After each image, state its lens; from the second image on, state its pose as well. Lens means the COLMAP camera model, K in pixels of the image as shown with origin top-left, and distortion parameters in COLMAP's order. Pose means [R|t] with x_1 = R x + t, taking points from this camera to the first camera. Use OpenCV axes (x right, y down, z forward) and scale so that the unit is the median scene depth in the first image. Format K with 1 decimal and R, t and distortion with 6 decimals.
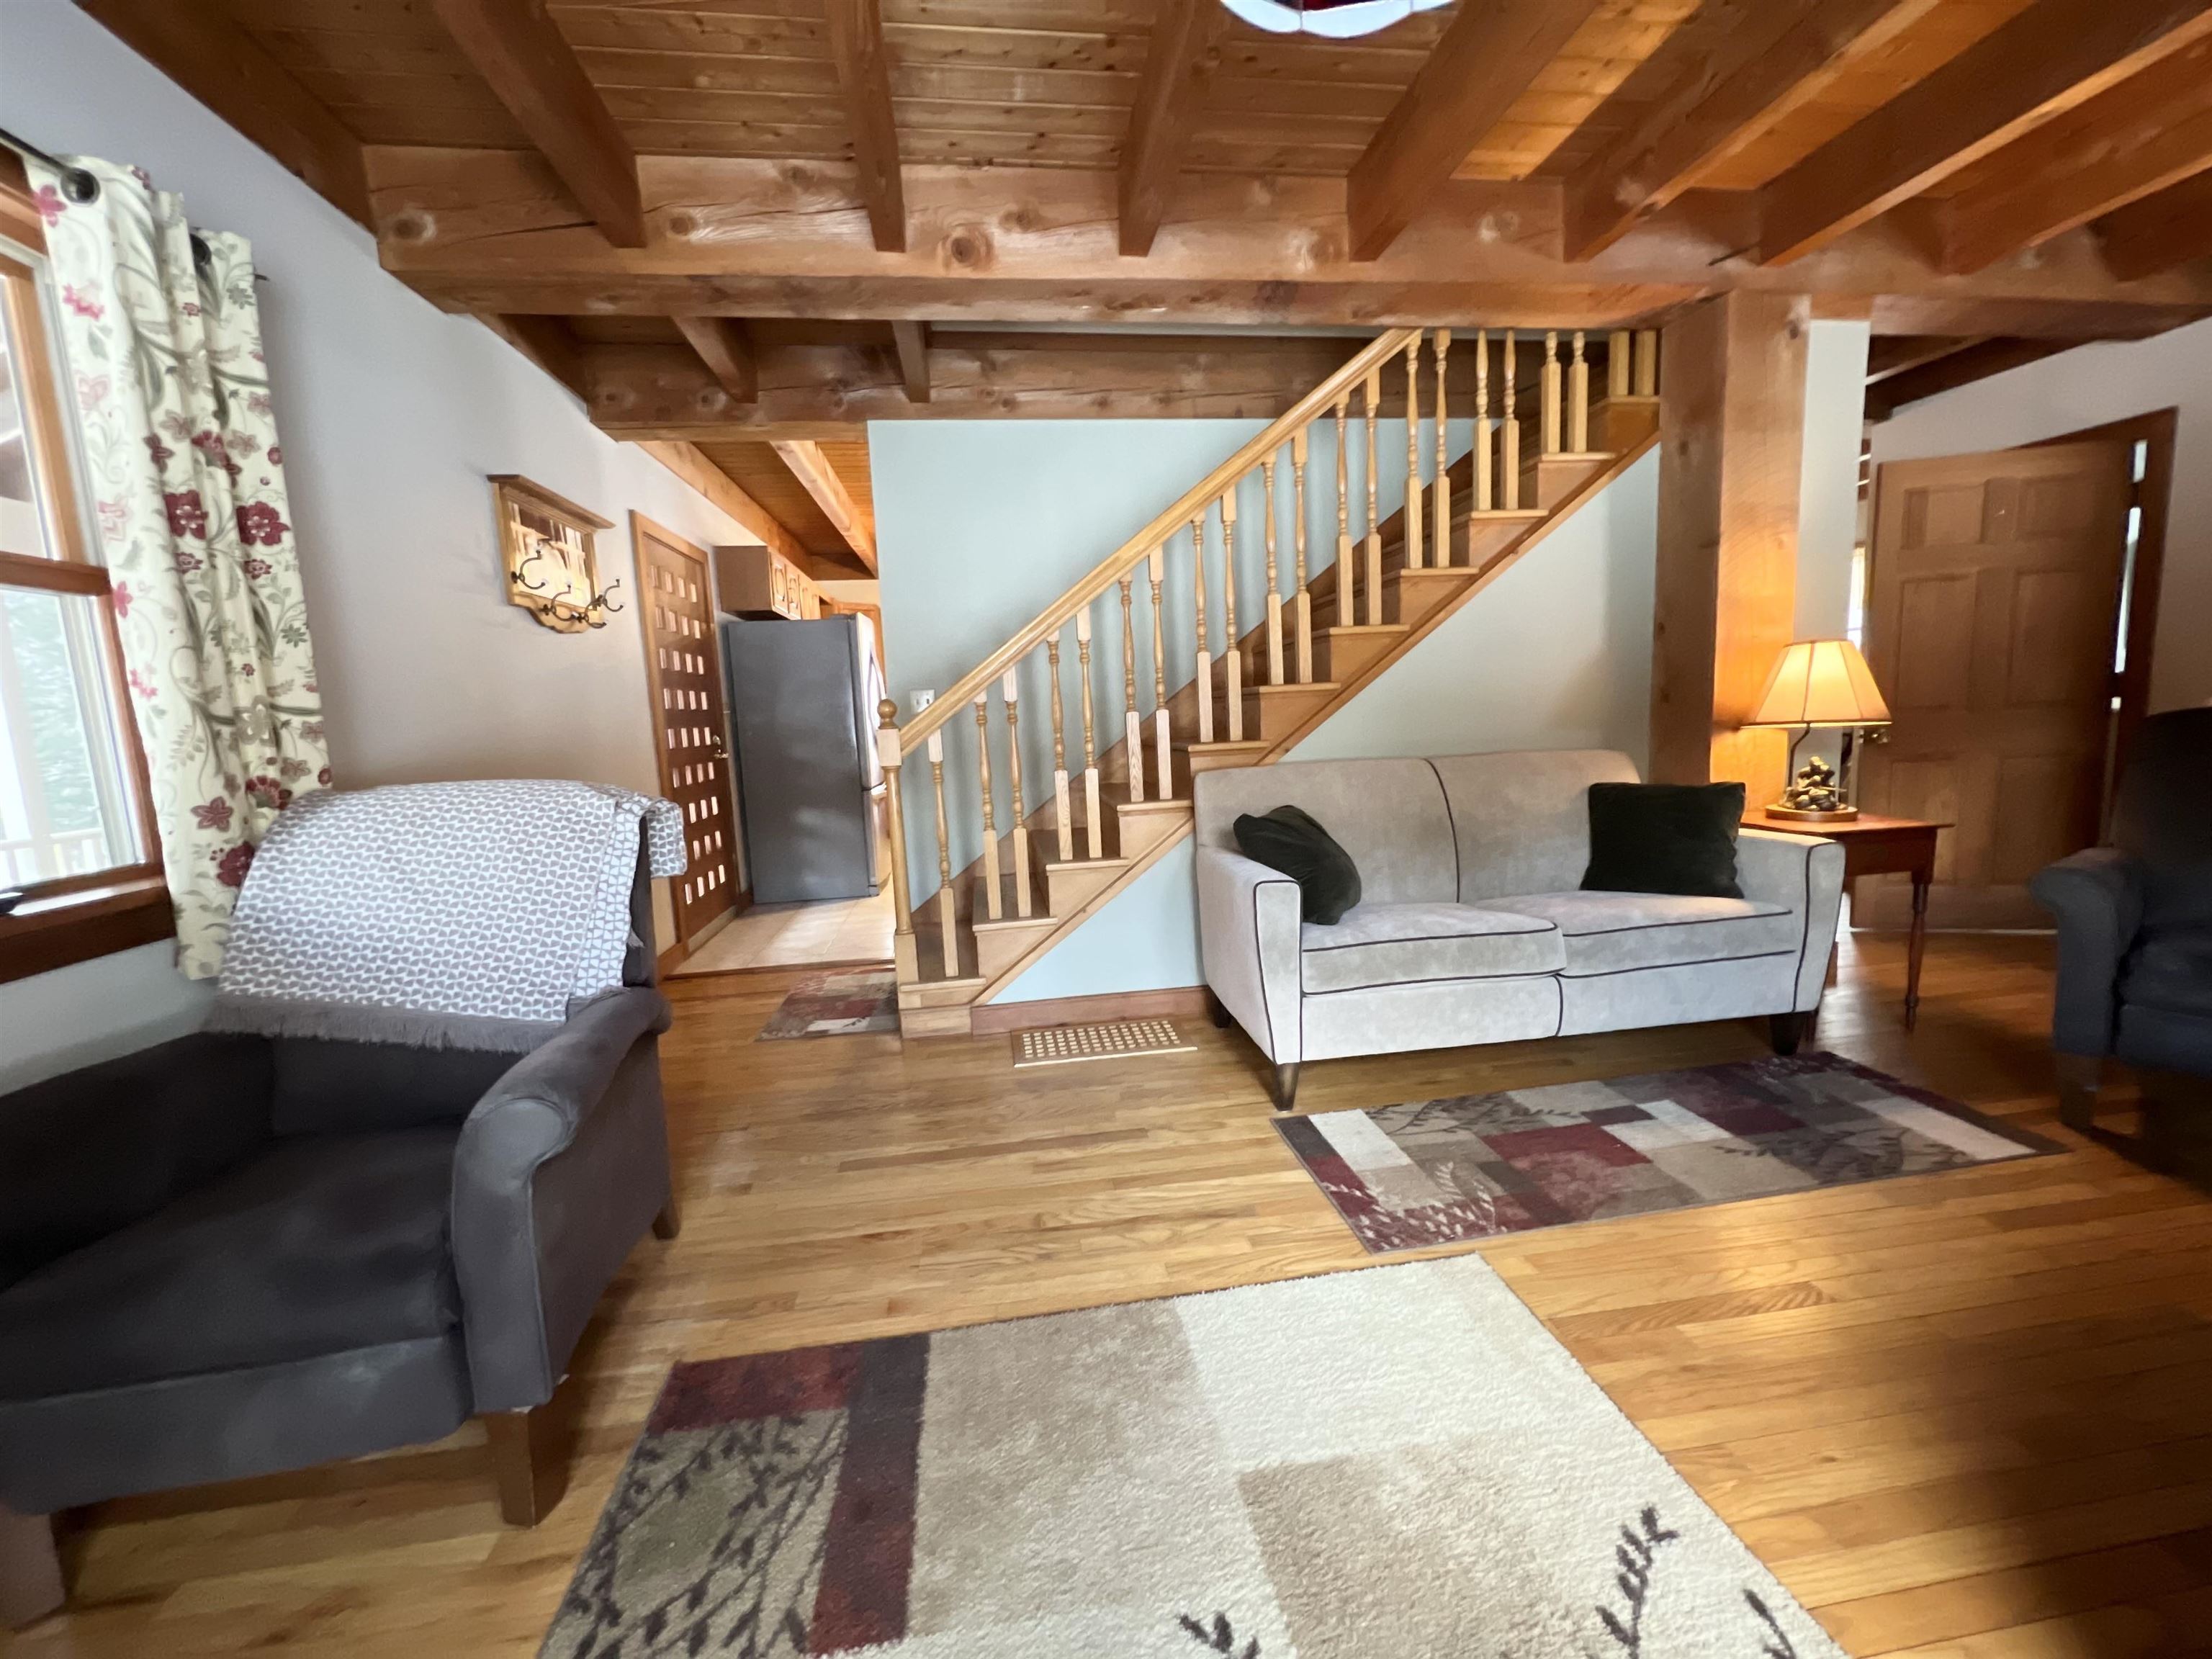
lens RADIAL K [[881.6, 0, 1120.0], [0, 881.6, 814.6], [0, 0, 1]] dist [-0.003469, 0.001100]
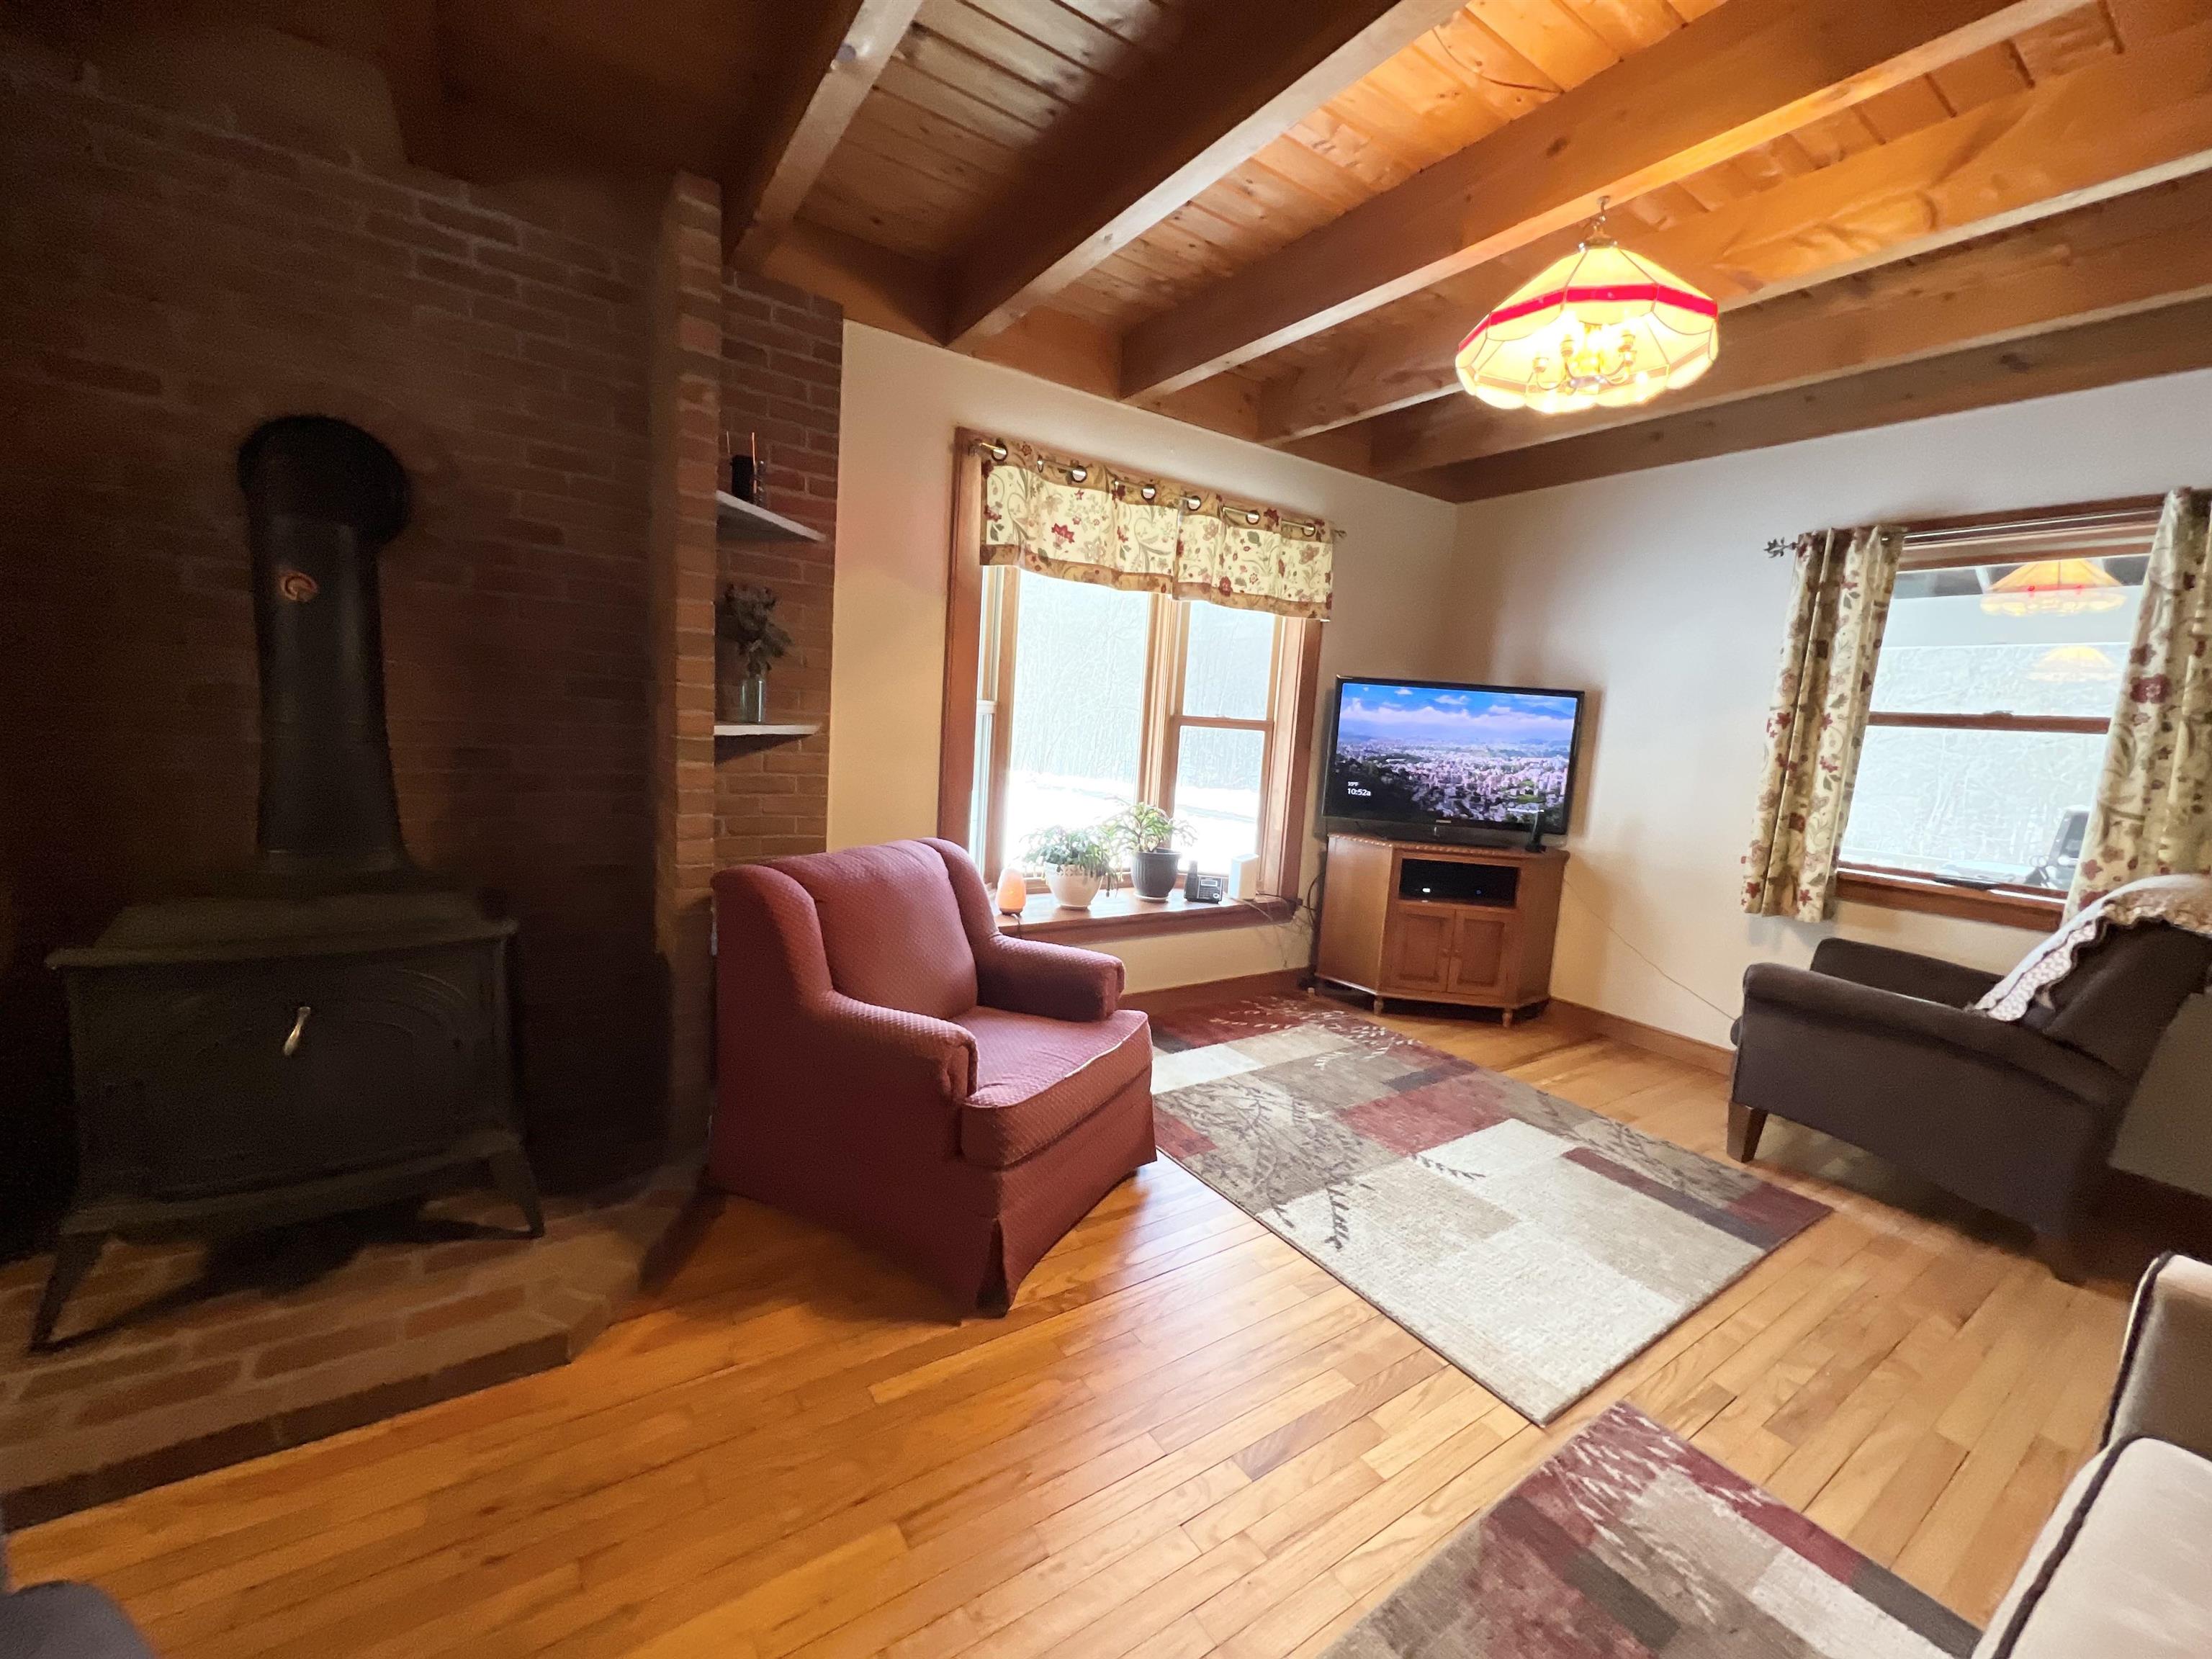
lens RADIAL K [[881.6, 0, 1108.0], [0, 881.6, 827.0], [0, 0, 1]] dist [-0.003469, 0.001100]
pose [[-0.905690, 0.038366, -0.422202, 1.402914], [-0.072819, 0.967017, 0.244082, -0.367522], [0.417641, 0.251807, -0.873023, 1.719428]]
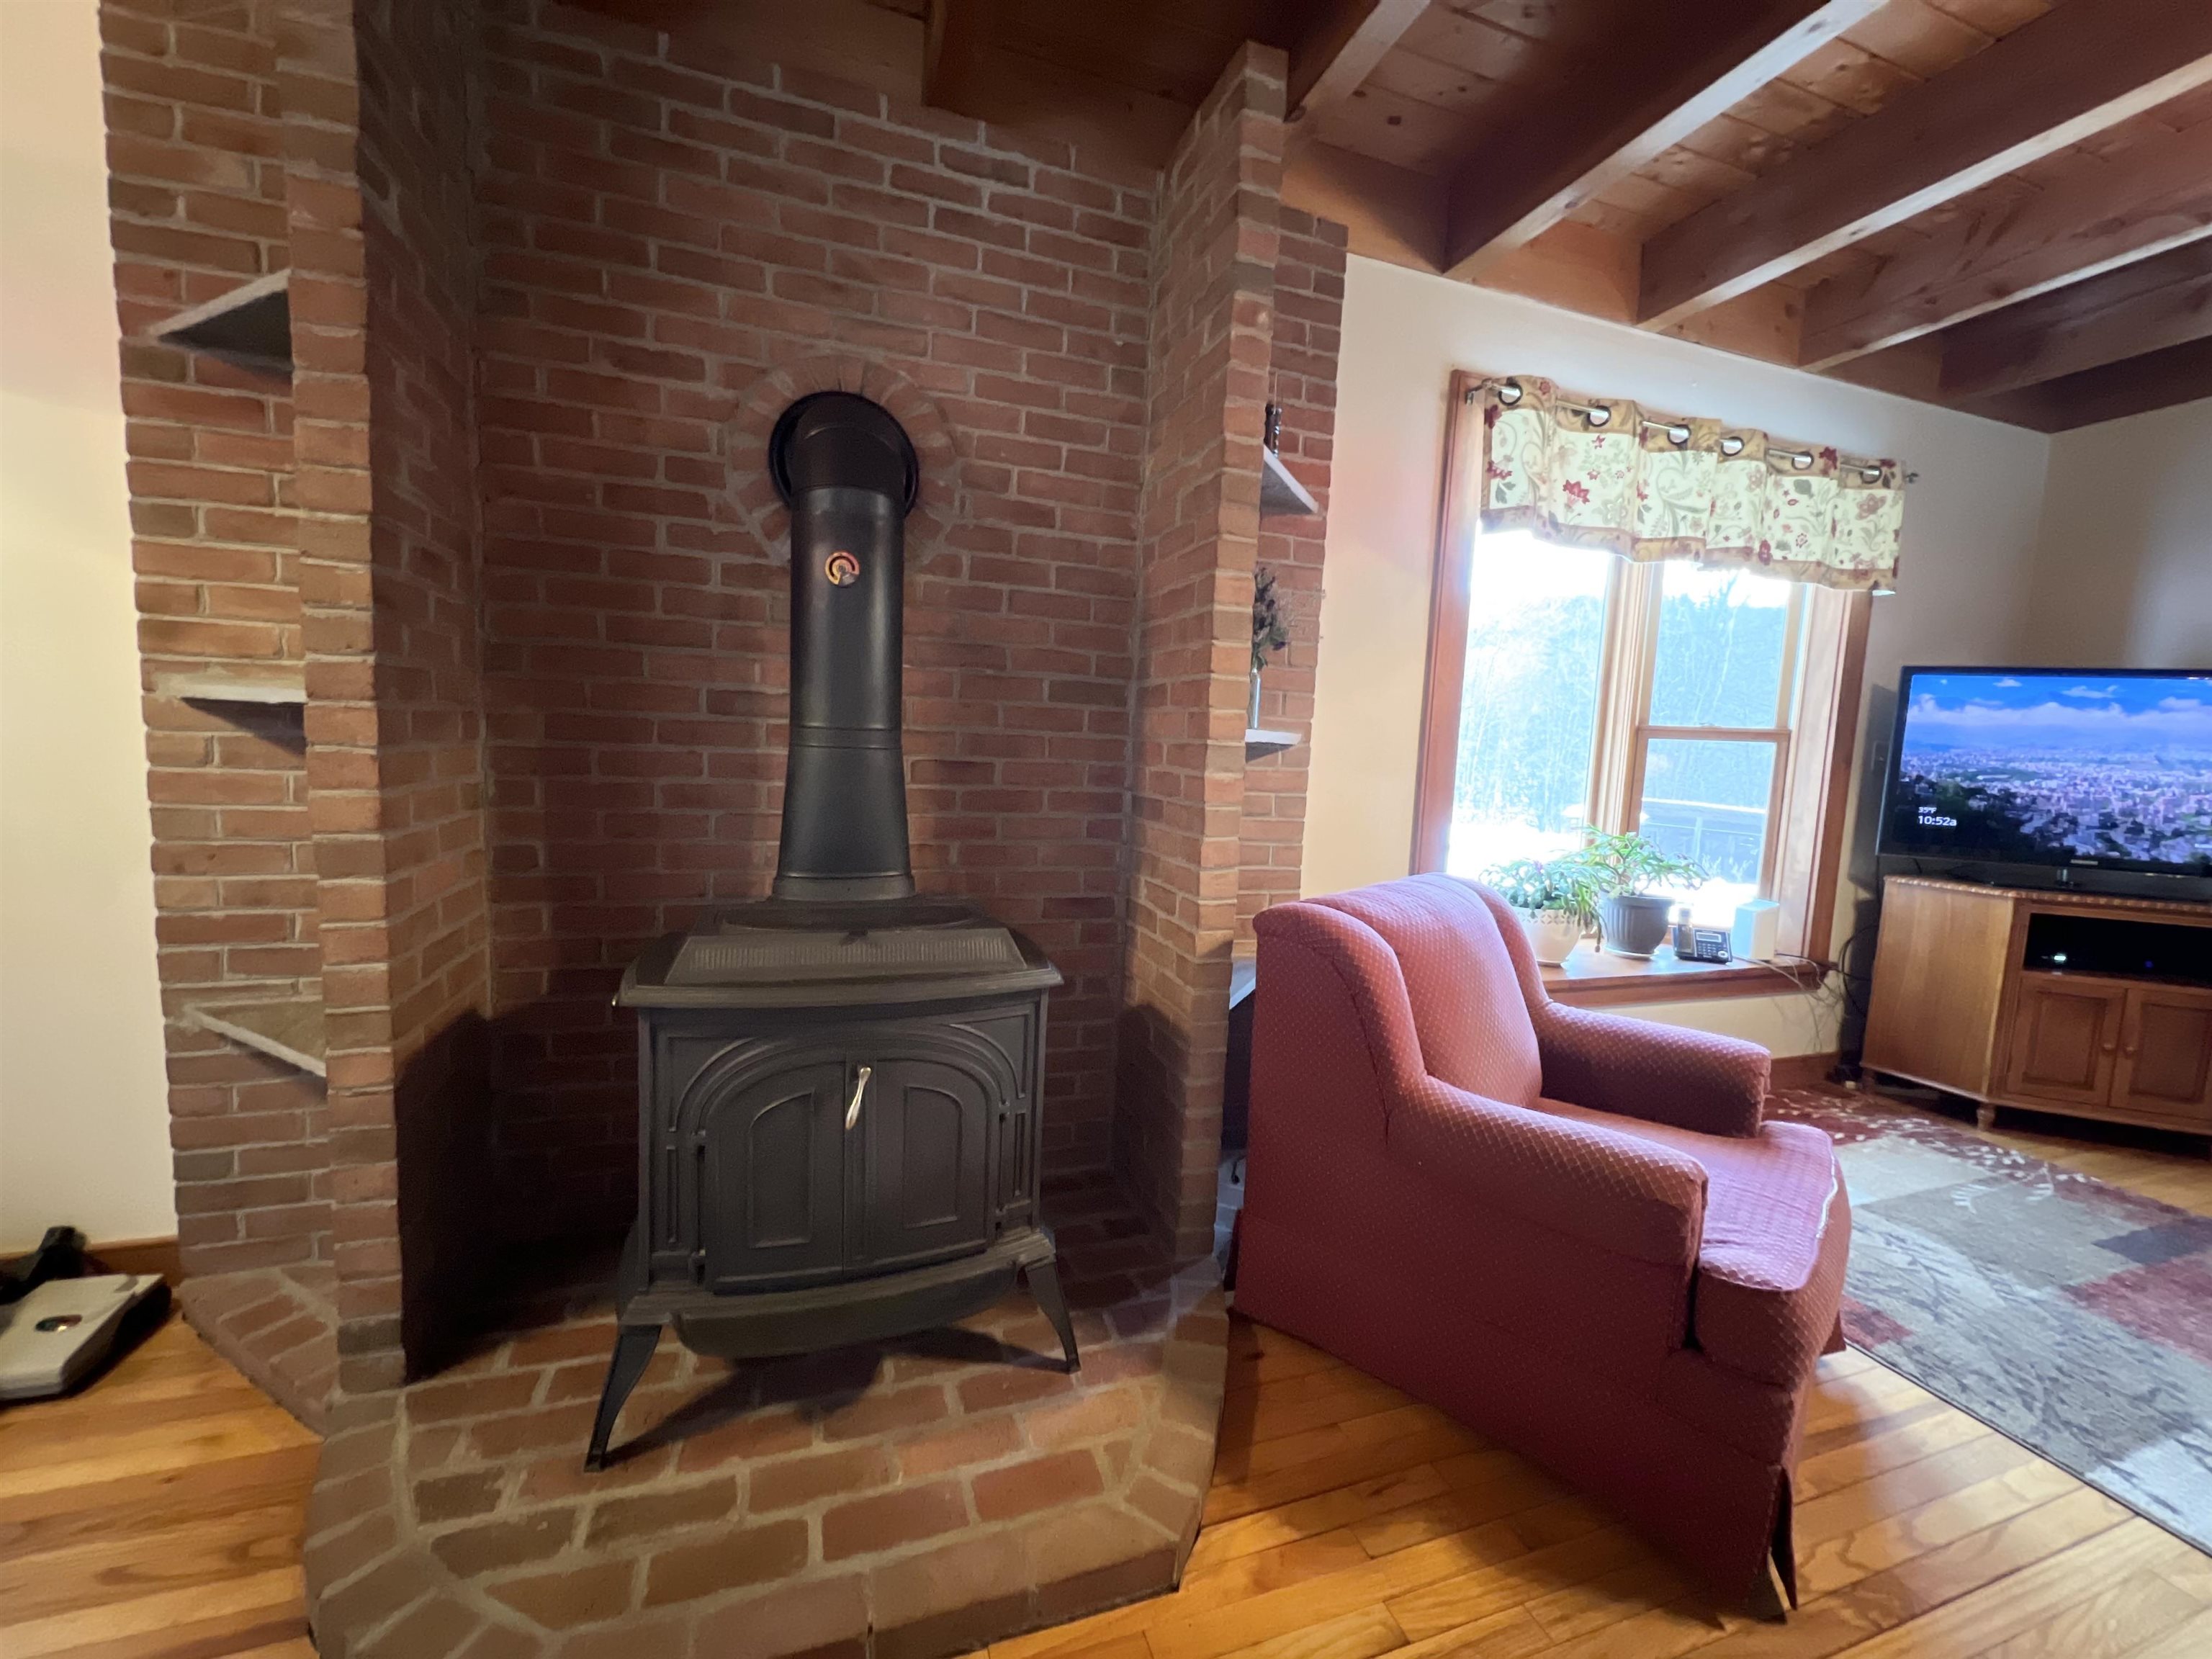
lens RADIAL K [[881.6, 0, 1103.3], [0, 881.6, 828.0], [0, 0, 1]] dist [-0.003469, 0.001100]
pose [[-0.983865, 0.017379, -0.178064, 1.776086], [-0.021760, 0.976258, 0.215514, -0.241339], [0.177582, 0.215912, -0.960128, 1.240688]]
